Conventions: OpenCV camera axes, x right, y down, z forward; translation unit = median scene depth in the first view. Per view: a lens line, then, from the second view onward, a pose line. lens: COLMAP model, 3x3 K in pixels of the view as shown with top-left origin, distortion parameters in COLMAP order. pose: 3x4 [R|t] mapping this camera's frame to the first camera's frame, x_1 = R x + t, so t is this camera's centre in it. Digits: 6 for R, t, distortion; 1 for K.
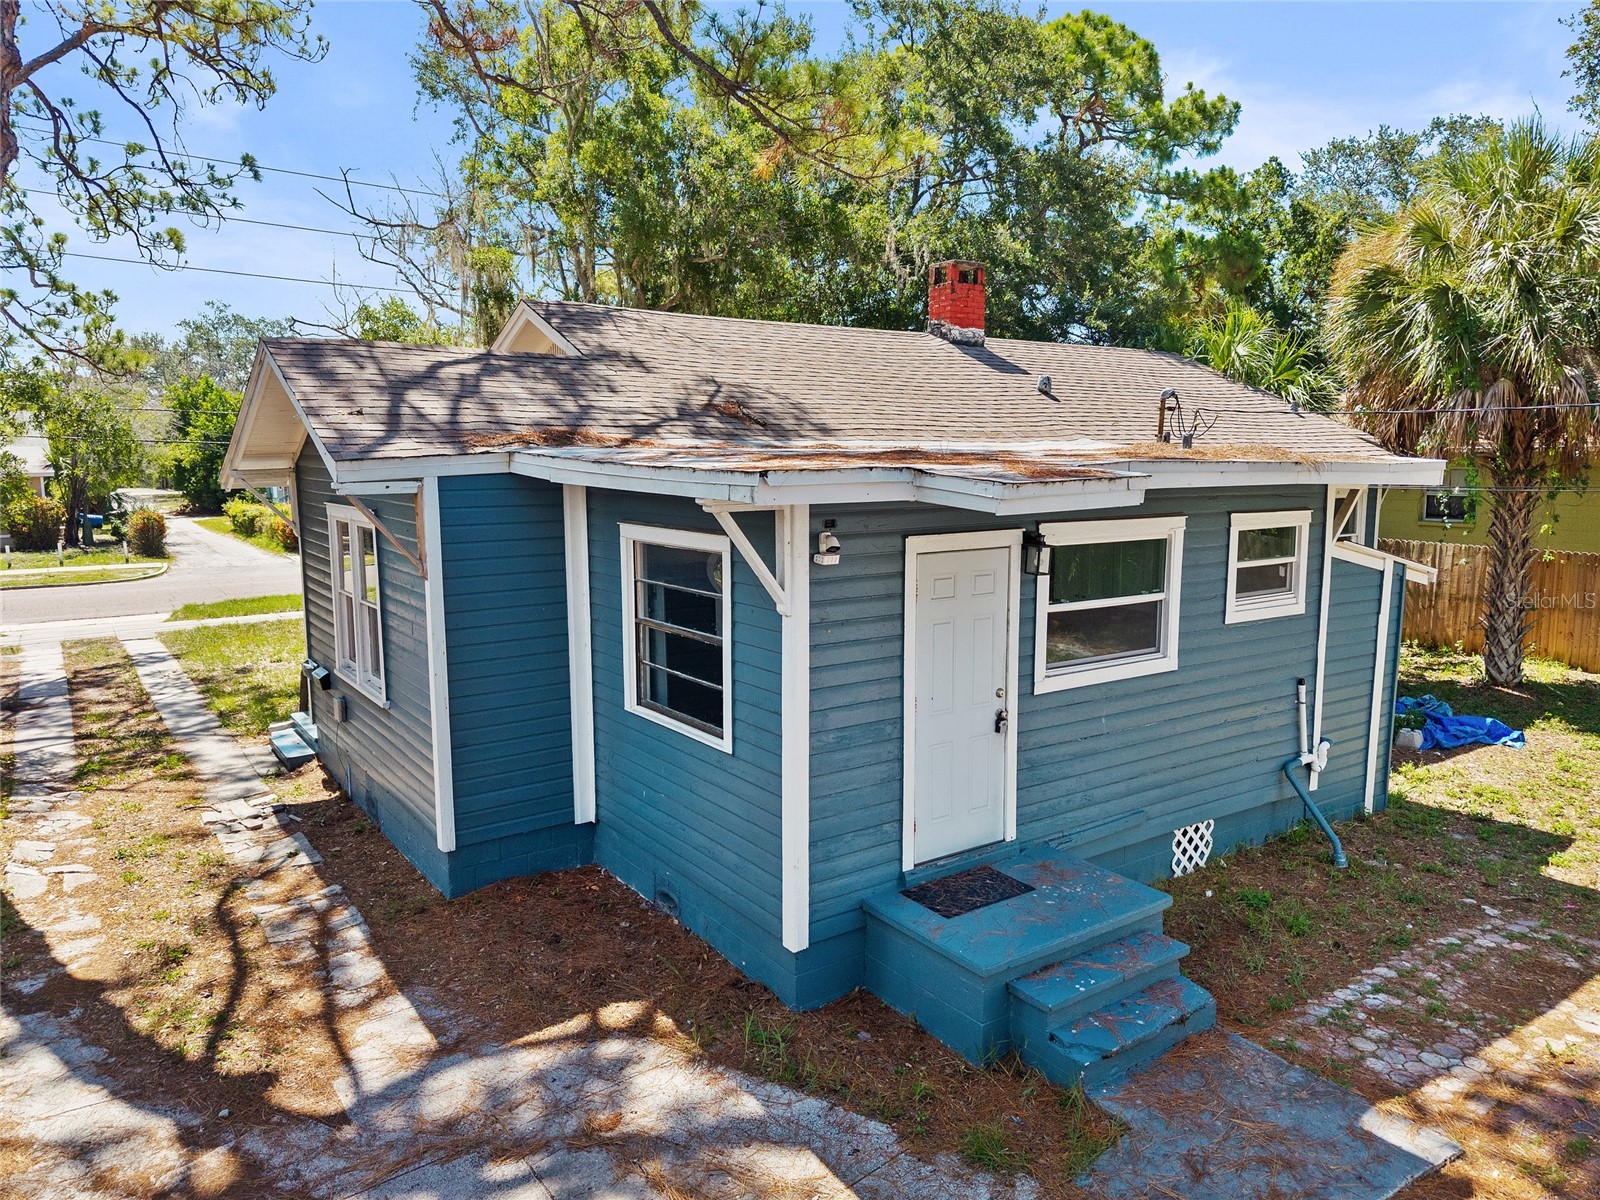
lens RADIAL K [[1110.2, 0, 873.1], [0, 1110.2, 600.7], [0, 0, 1]] dist [0.025053, -0.006169]
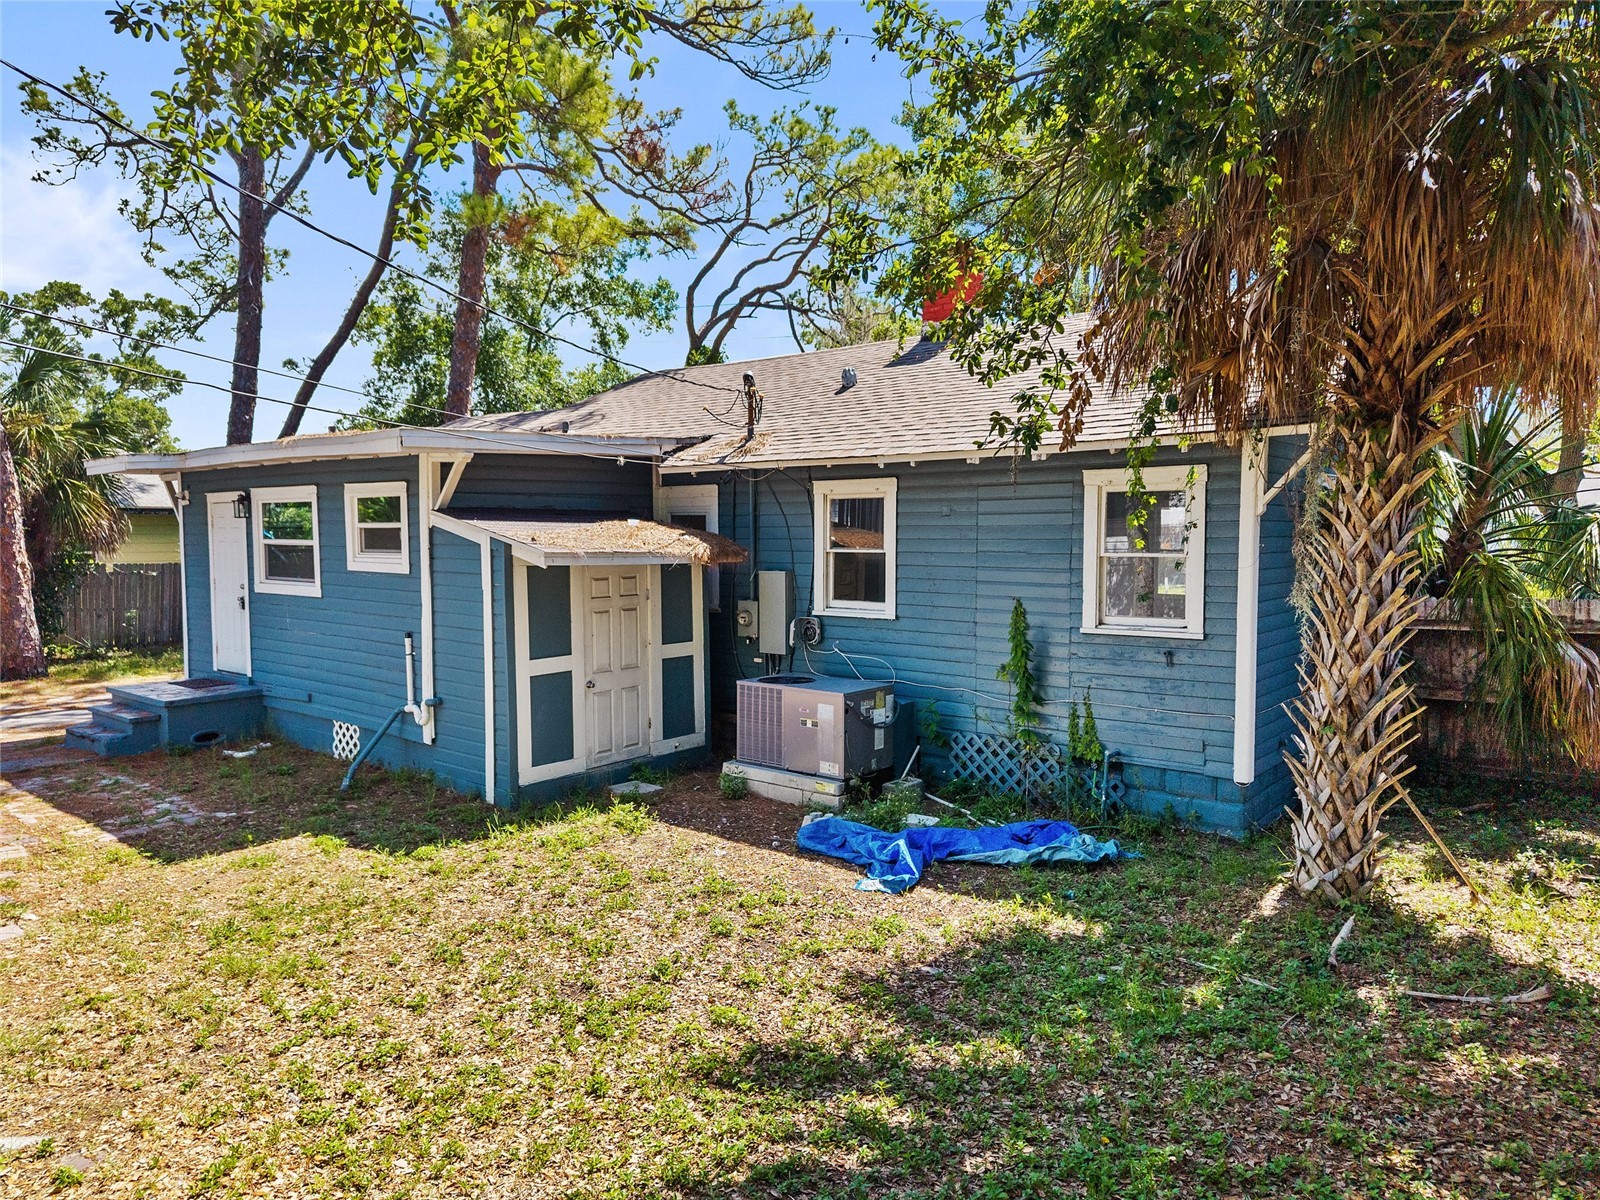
lens RADIAL K [[1110.2, 0, 793.2], [0, 1110.2, 595.1], [0, 0, 1]] dist [0.025053, -0.006169]
pose [[0.215674, 0.057420, -0.974776, 1.869935], [-0.123407, 0.991868, 0.031122, -0.059608], [0.968636, 0.113582, 0.221006, 1.351810]]
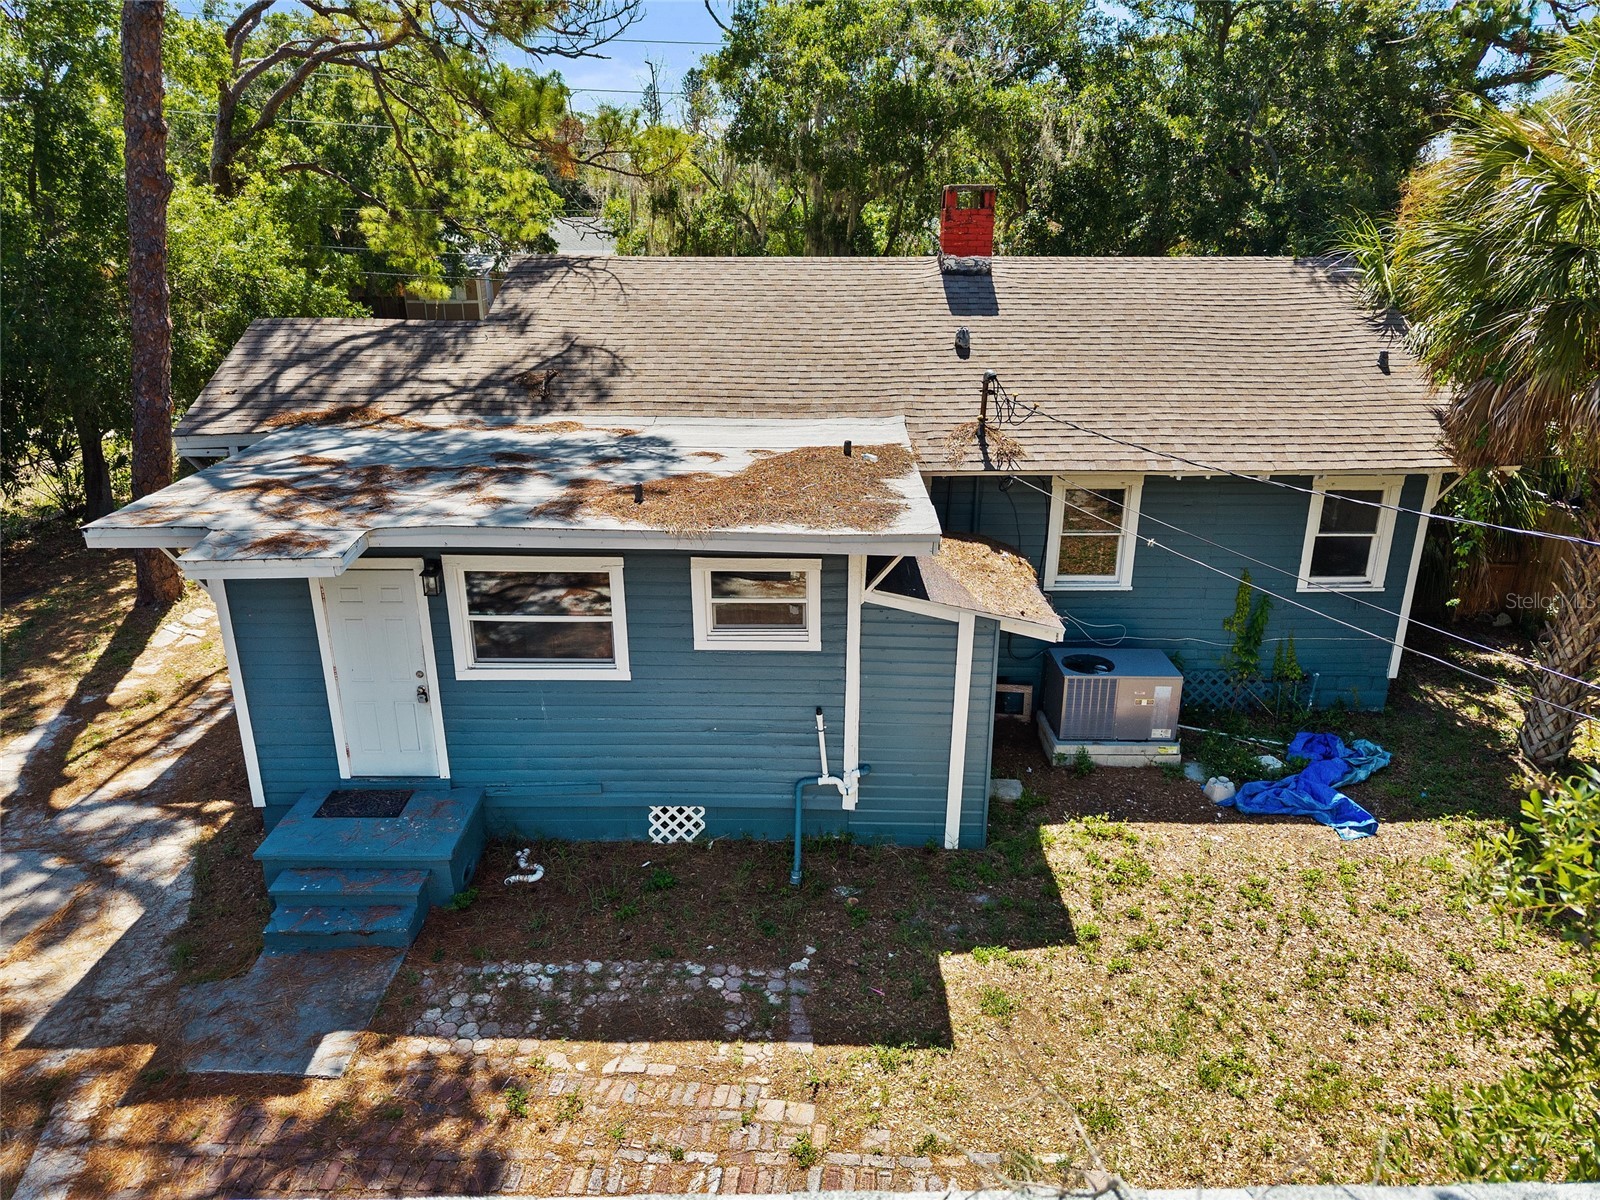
lens RADIAL K [[1110.2, 0, 812.1], [0, 1110.2, 608.0], [0, 0, 1]] dist [0.025053, -0.006169]
pose [[0.789268, 0.209597, -0.577170, 1.163178], [-0.080227, 0.967083, 0.241483, -0.332753], [0.608785, -0.144290, 0.780103, 0.228521]]
